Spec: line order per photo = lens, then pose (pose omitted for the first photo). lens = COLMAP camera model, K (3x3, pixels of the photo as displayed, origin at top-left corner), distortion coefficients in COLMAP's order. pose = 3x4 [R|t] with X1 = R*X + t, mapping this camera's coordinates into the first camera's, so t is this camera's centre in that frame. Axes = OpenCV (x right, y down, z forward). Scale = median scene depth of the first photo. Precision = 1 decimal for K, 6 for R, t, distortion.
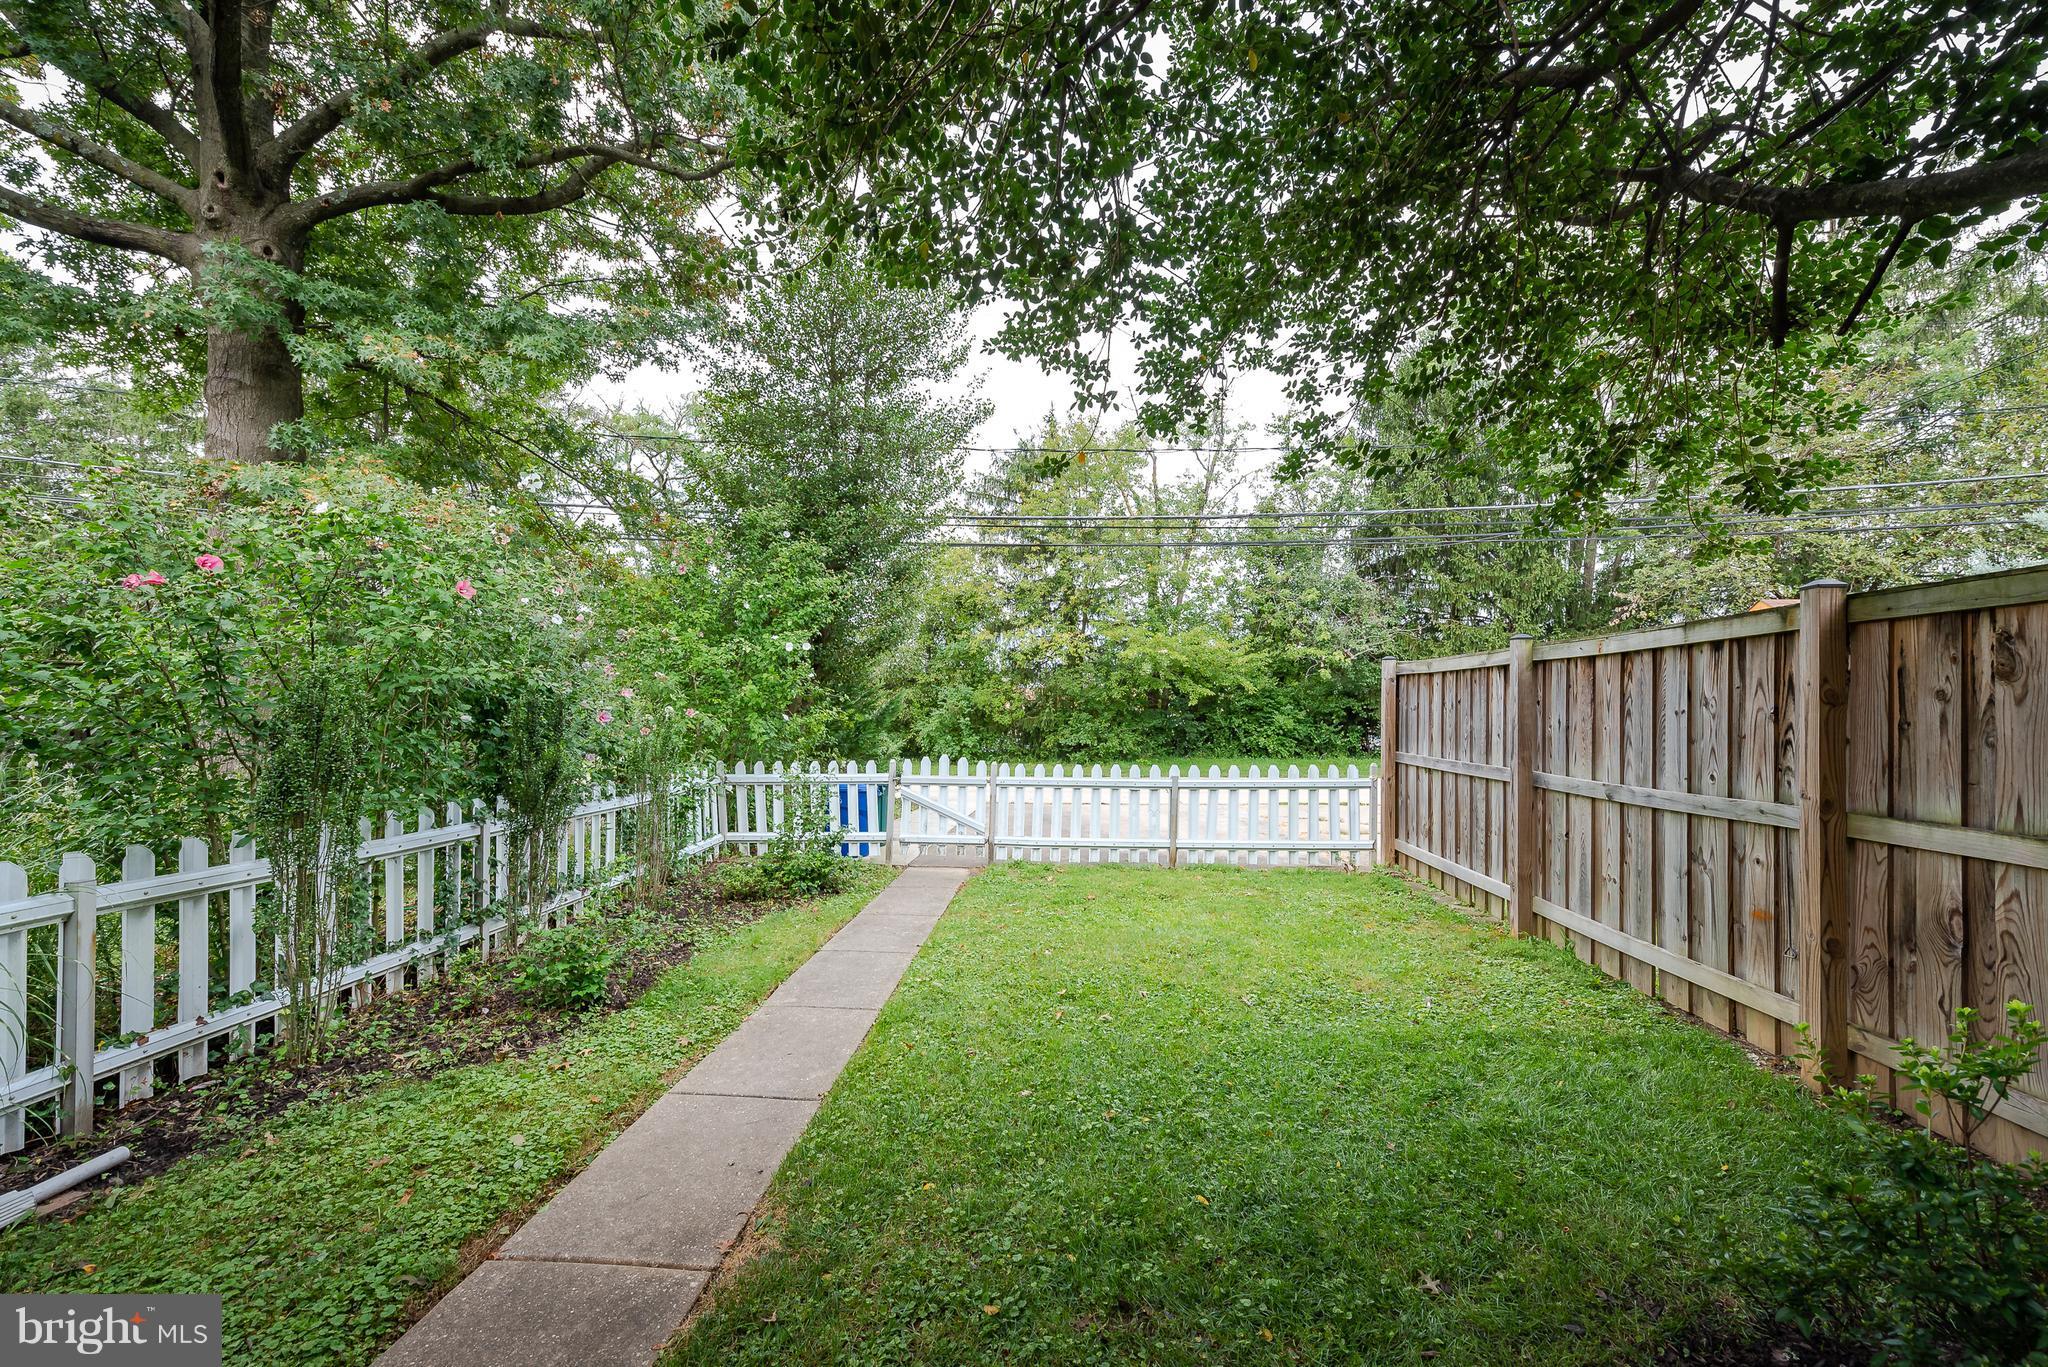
lens RADIAL K [[813.1, 0, 1024.0], [0, 813.1, 683.5], [0, 0, 1]] dist [0.006672, -0.000397]
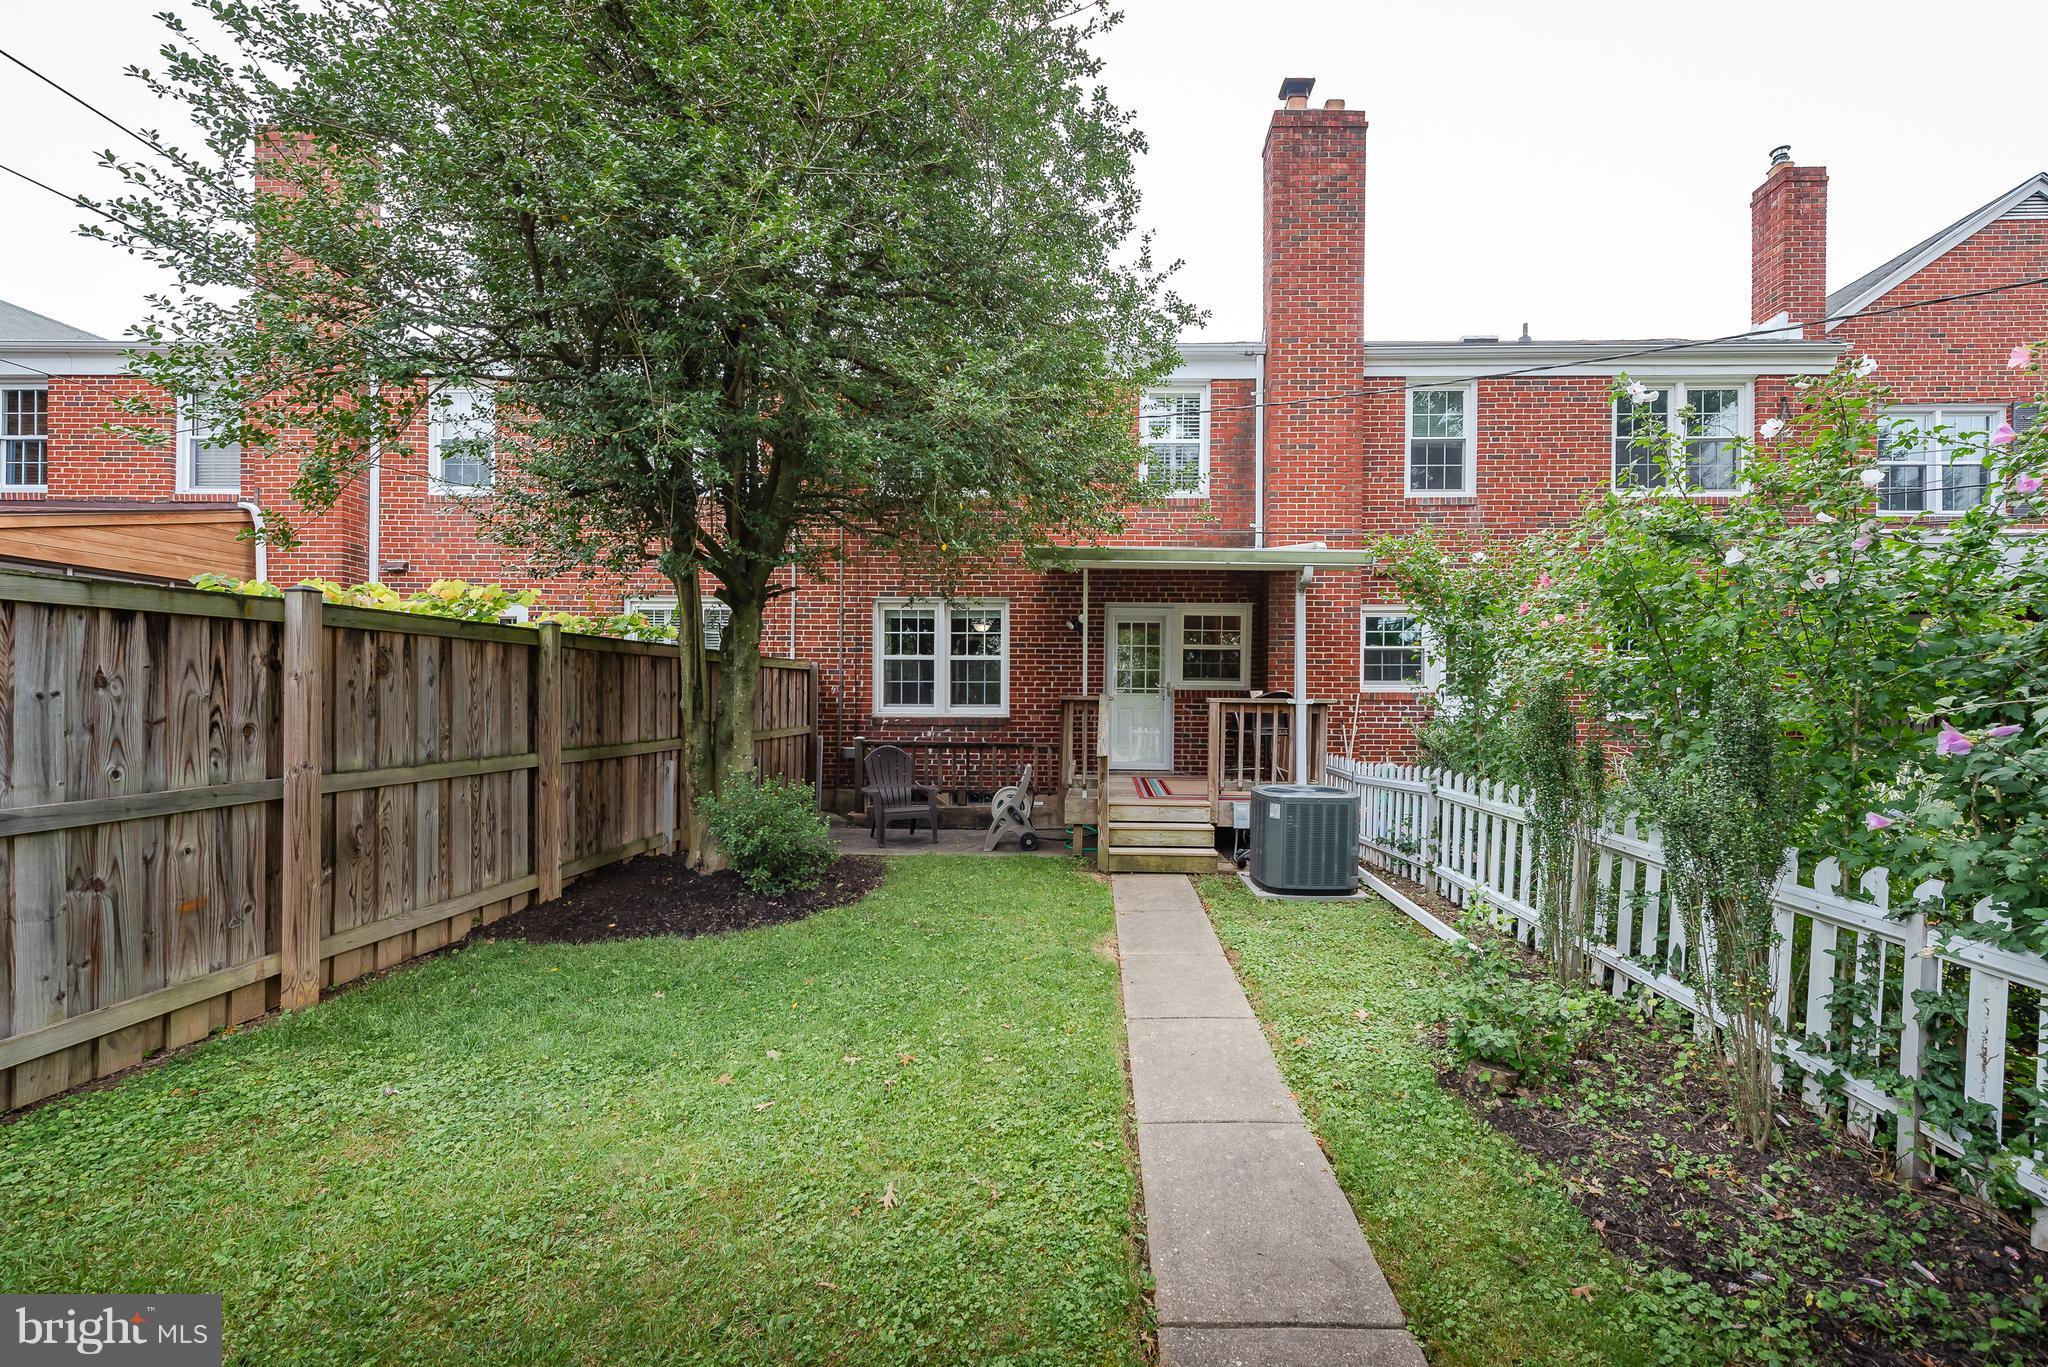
lens RADIAL K [[960.5, 0, 1073.9], [0, 960.5, 712.4], [0, 0, 1]] dist [0.014790, -0.011552]
pose [[-0.999463, -0.011243, -0.030774, -0.104527], [-0.010746, 0.999810, -0.016276, 0.062239], [0.030951, -0.015936, -0.999394, 2.166619]]
